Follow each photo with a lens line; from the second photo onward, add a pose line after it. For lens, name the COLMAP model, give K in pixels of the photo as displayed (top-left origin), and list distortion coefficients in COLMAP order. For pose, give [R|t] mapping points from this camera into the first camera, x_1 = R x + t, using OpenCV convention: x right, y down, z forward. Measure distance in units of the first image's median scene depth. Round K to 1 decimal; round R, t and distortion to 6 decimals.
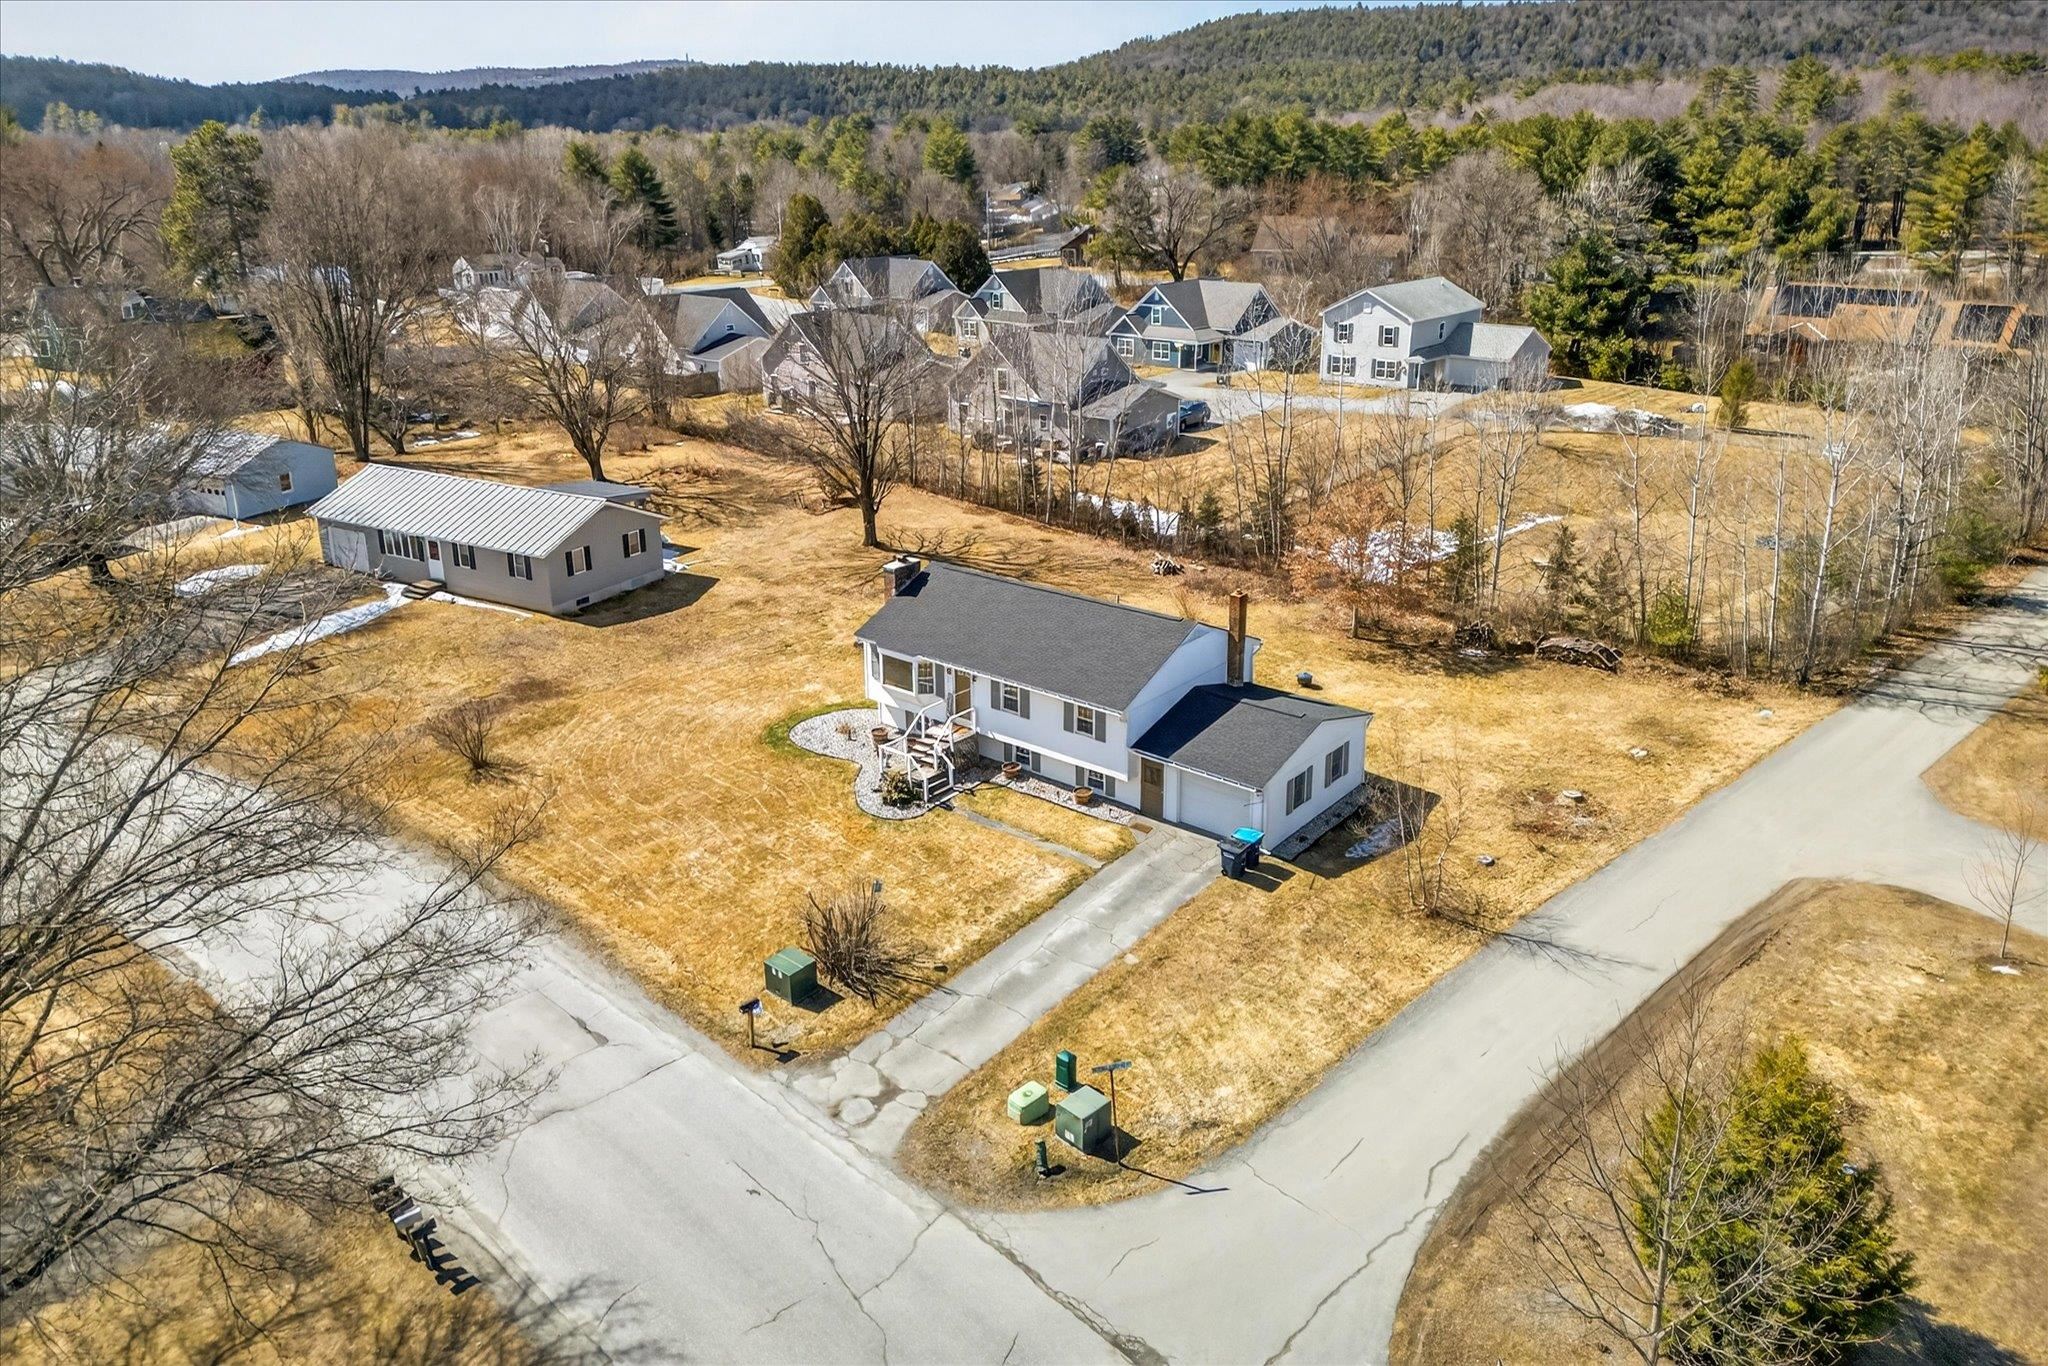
lens RADIAL K [[1453.5, 0, 1030.3], [0, 1453.5, 693.0], [0, 0, 1]] dist [0.066675, 0.000736]
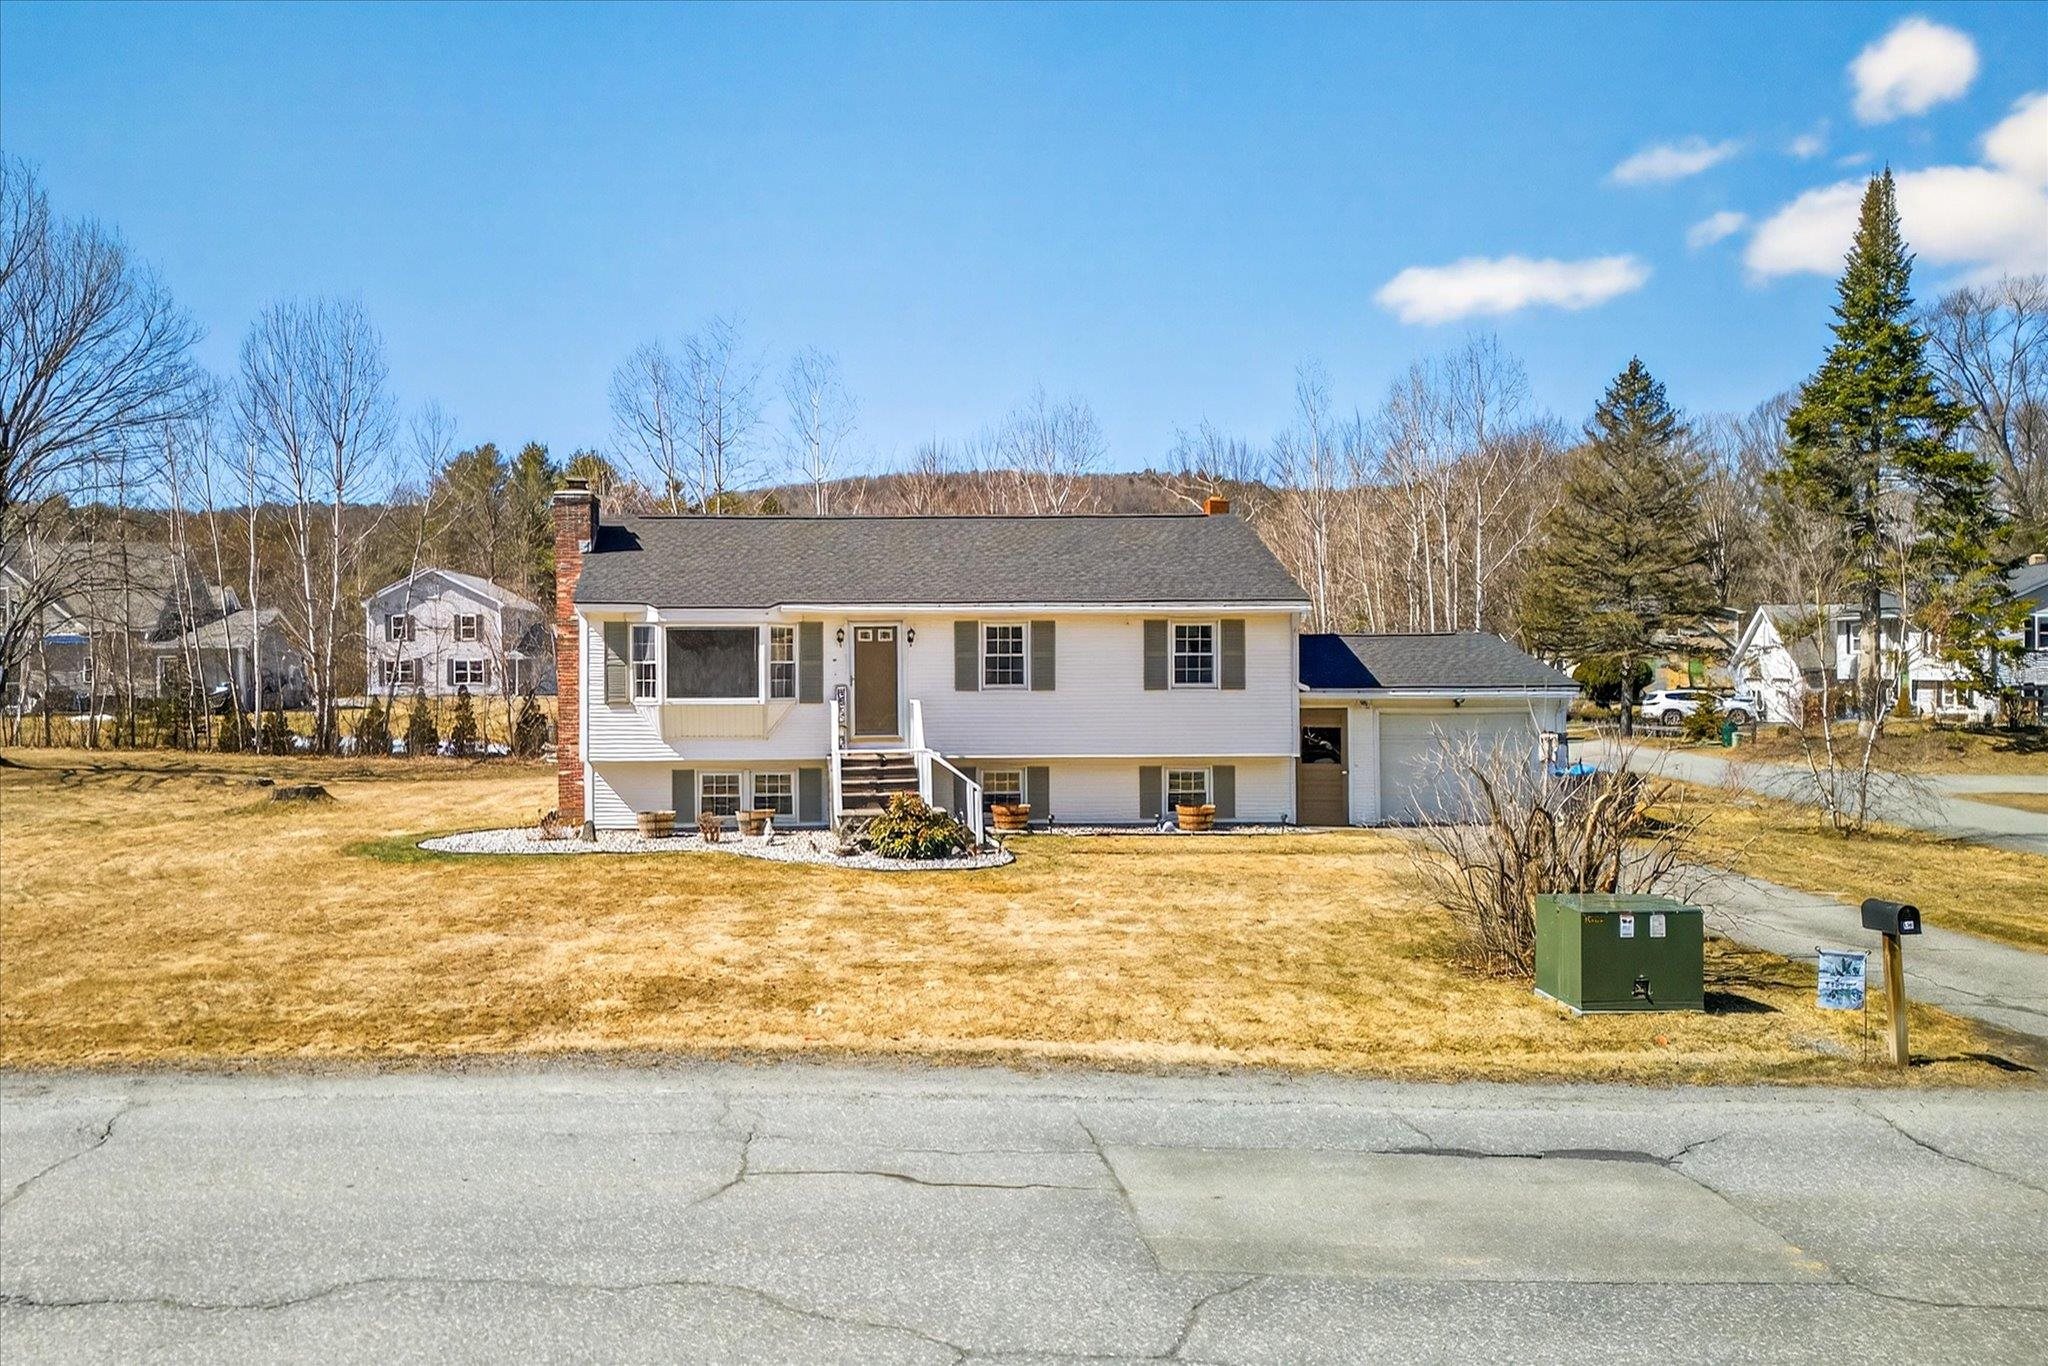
lens RADIAL K [[1732.0, 0, 900.2], [0, 1732.0, 673.7], [0, 0, 1]] dist [0.064752, -0.001977]
pose [[0.744513, -0.000775, 0.667607, -0.427236], [0.239944, 0.933490, -0.266501, 0.155332], [-0.622998, 0.358602, 0.695182, 0.608811]]
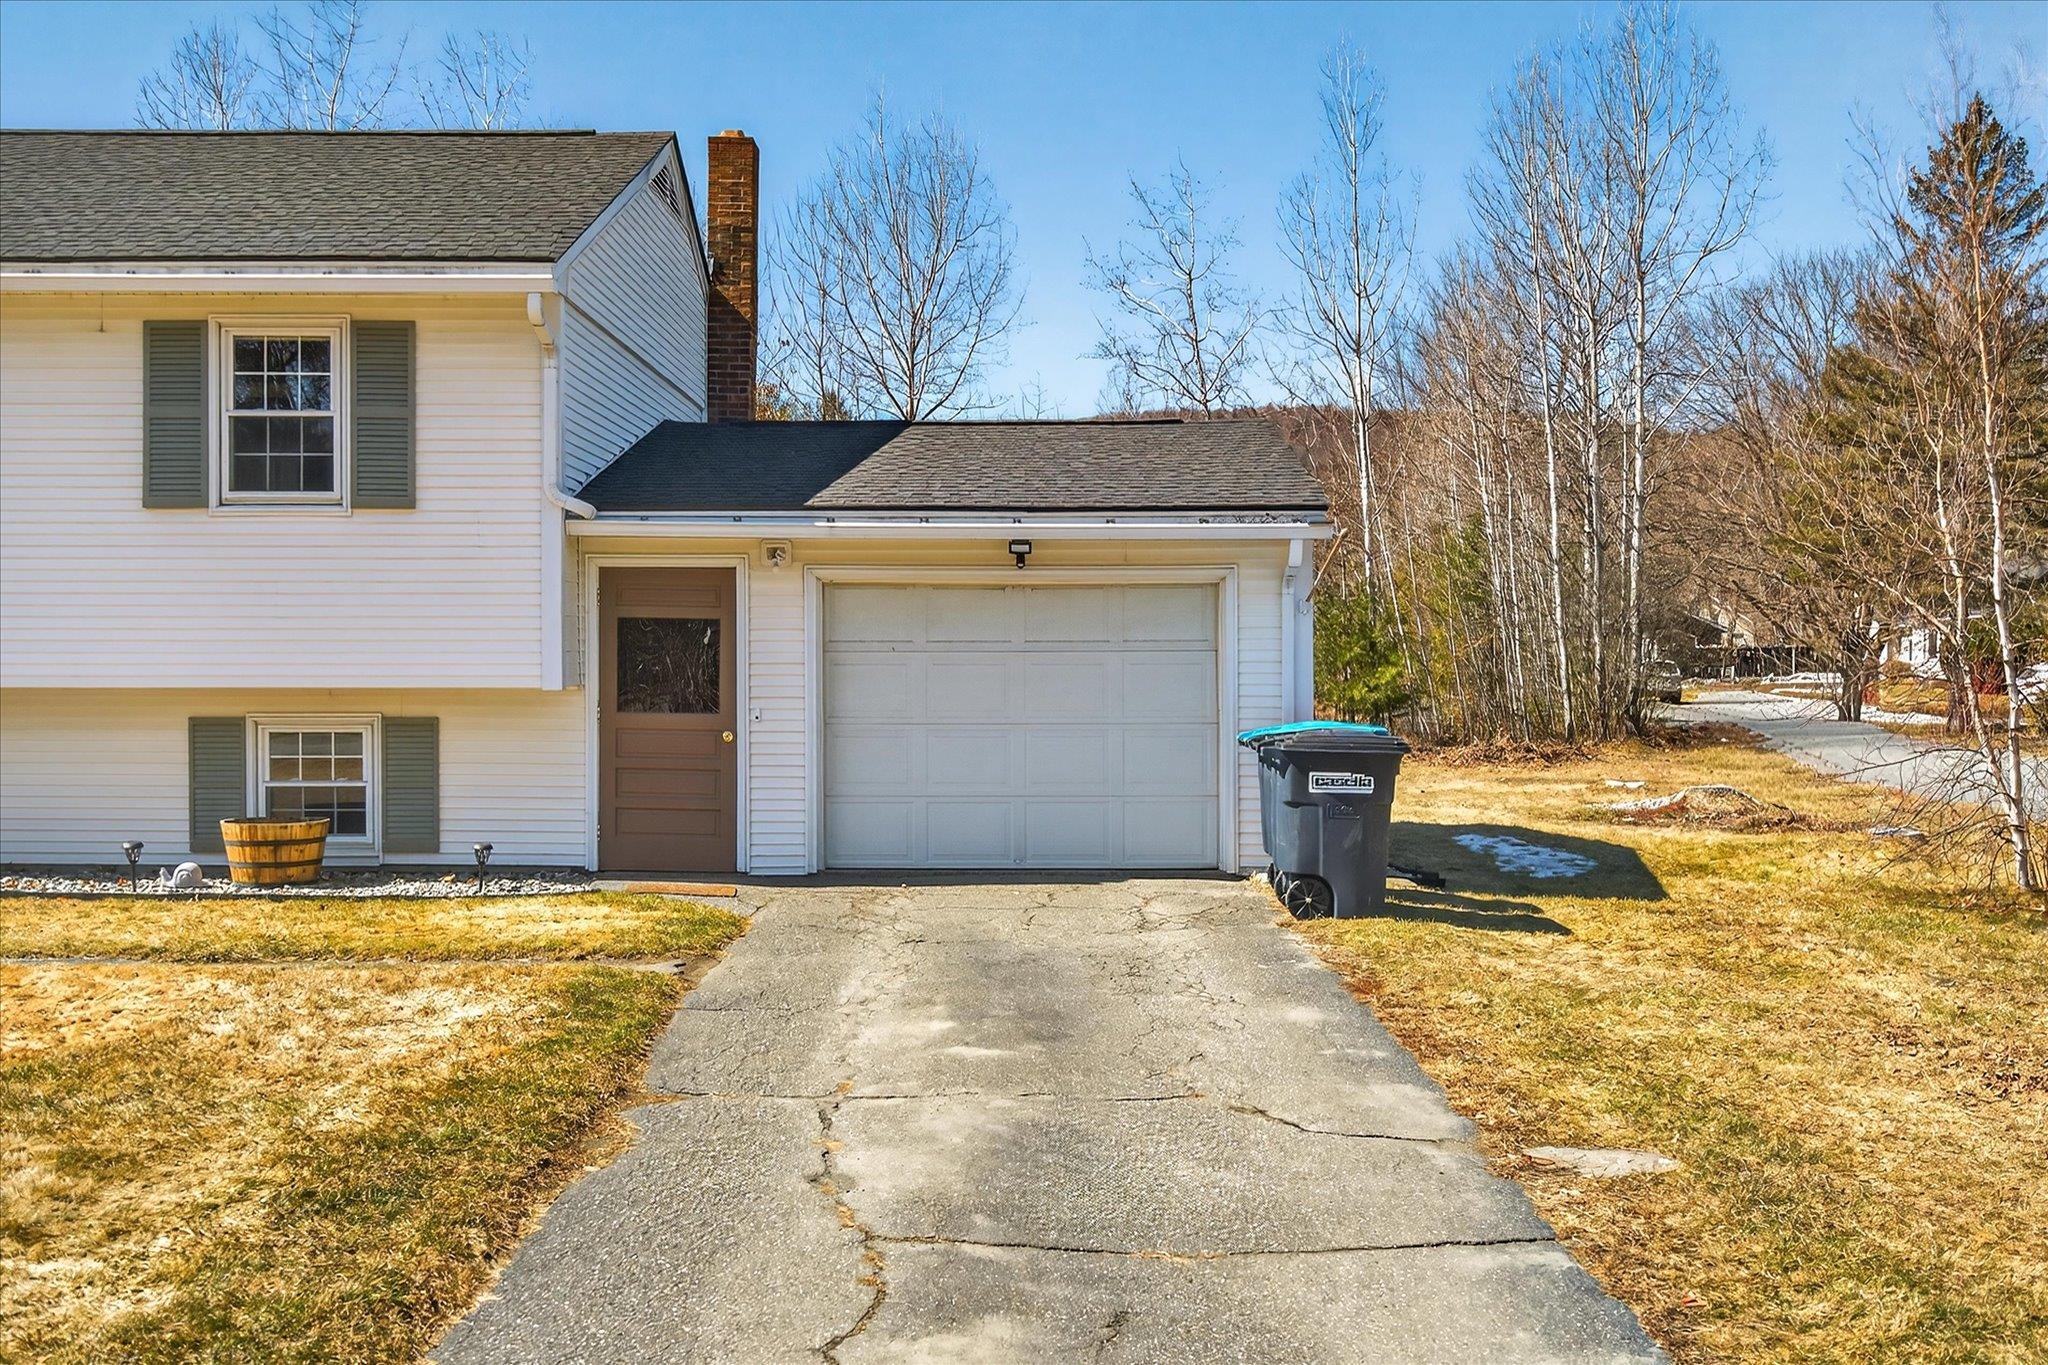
lens RADIAL K [[2272.9, 0, 1019.4], [0, 2272.9, 688.6], [0, 0, 1]] dist [-0.028094, 0.000000]
pose [[0.765568, -0.001439, 0.643354, -0.075484], [0.223593, 0.938258, -0.263968, 0.144980], [-0.603251, 0.345935, 0.718622, 0.703700]]
